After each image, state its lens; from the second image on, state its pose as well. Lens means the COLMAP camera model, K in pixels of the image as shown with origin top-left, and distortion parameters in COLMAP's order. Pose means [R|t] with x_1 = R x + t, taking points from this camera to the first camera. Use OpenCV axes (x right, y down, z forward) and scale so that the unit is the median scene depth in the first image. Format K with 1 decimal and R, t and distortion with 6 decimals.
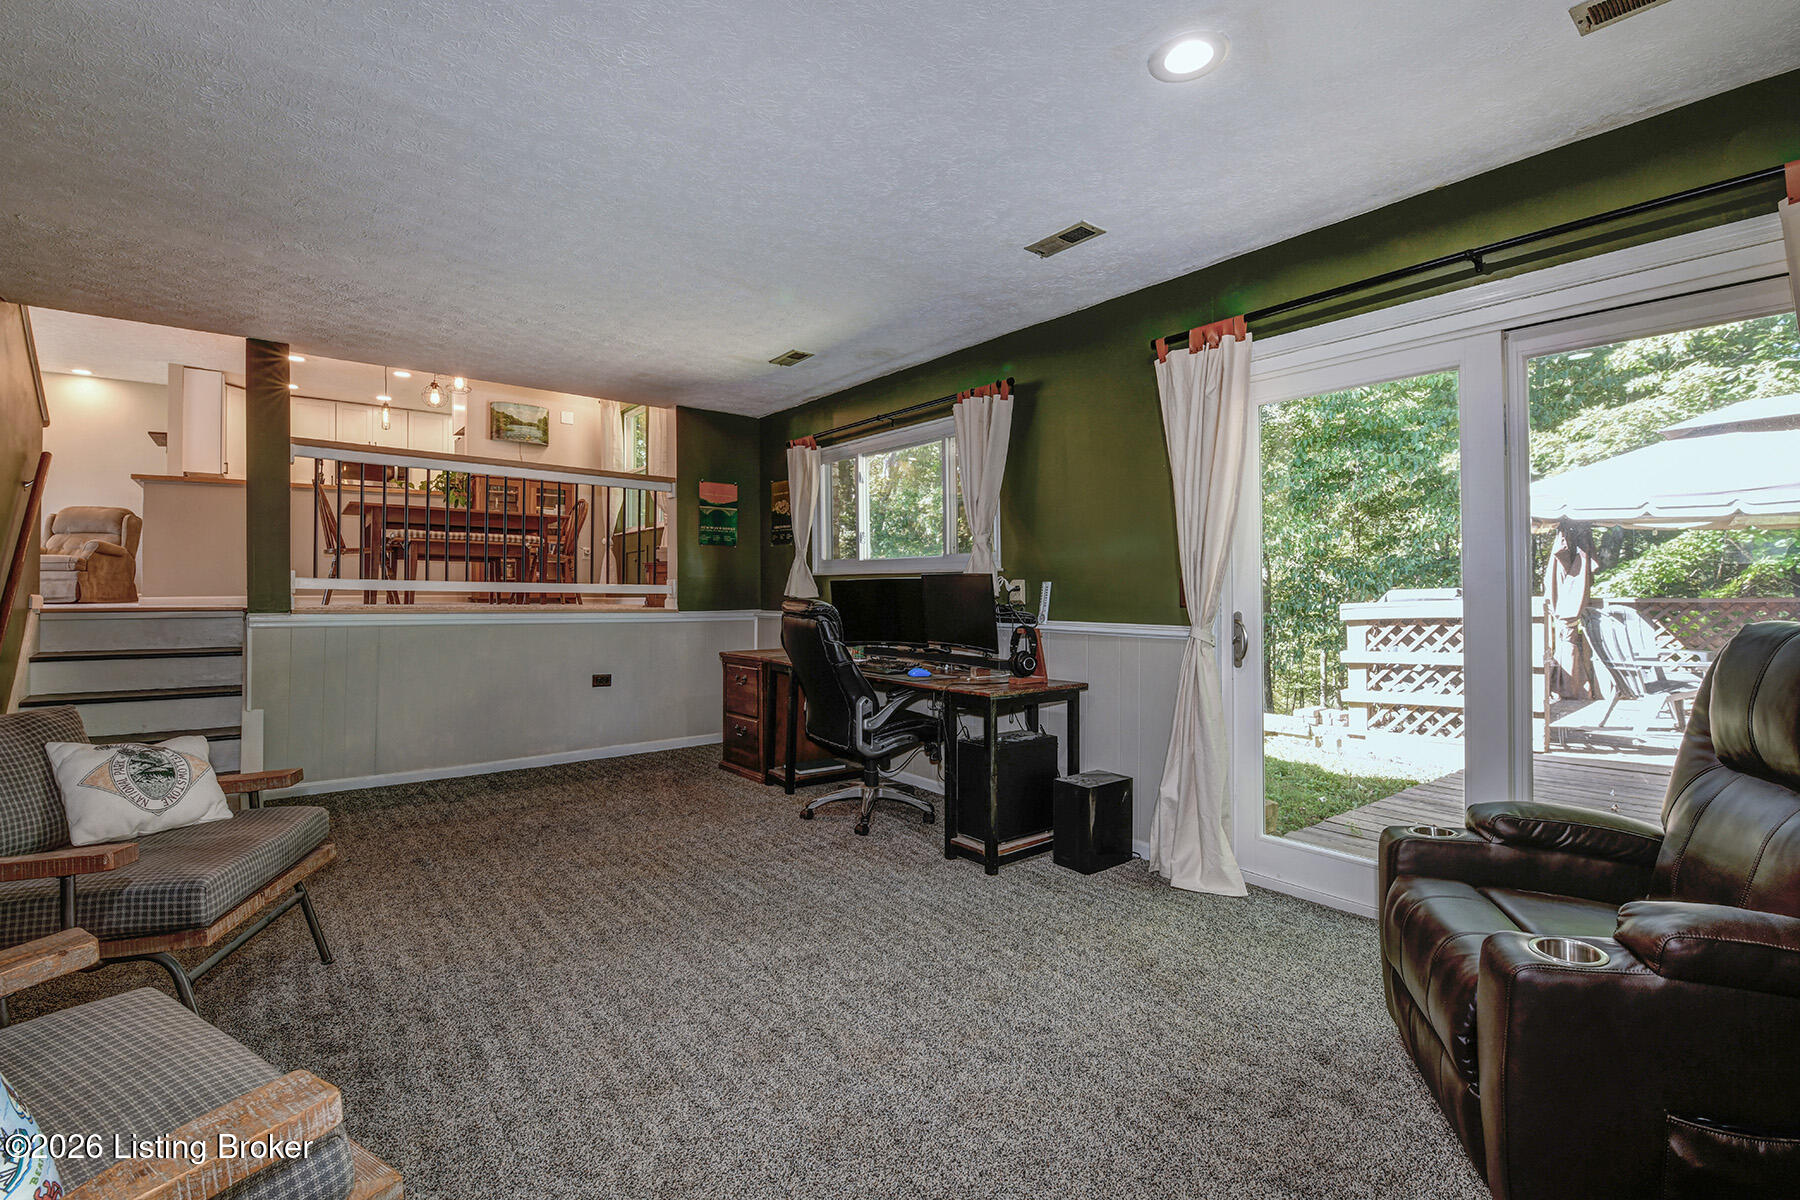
lens RADIAL K [[793.0, 0, 896.0], [0, 793.0, 596.8], [0, 0, 1]] dist [-0.007812, -0.006081]
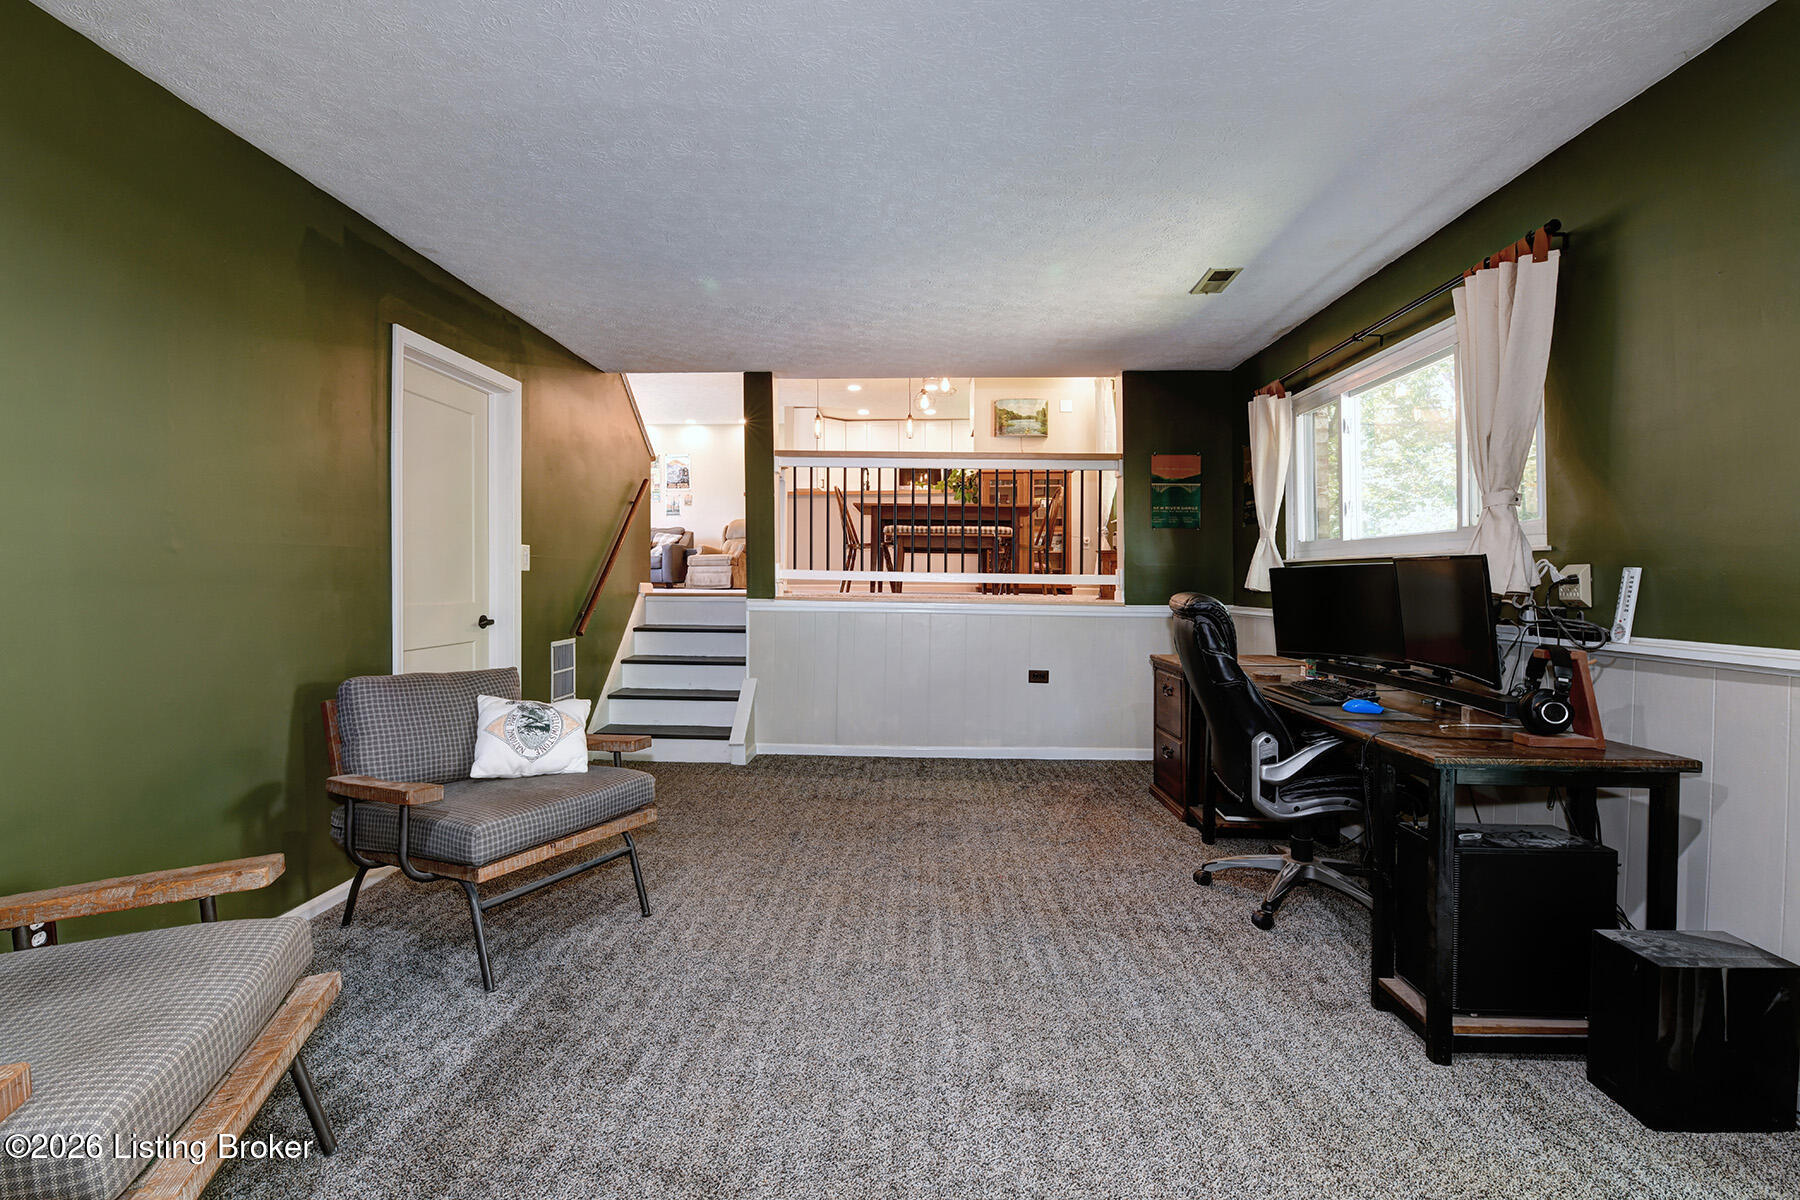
lens RADIAL K [[793.0, 0, 898.2], [0, 793.0, 589.4], [0, 0, 1]] dist [-0.007812, -0.006081]
pose [[0.747699, 0.009763, -0.663966, 0.169082], [-0.008310, 0.999951, 0.005346, -0.002201], [0.663985, 0.001521, 0.747744, 0.241285]]
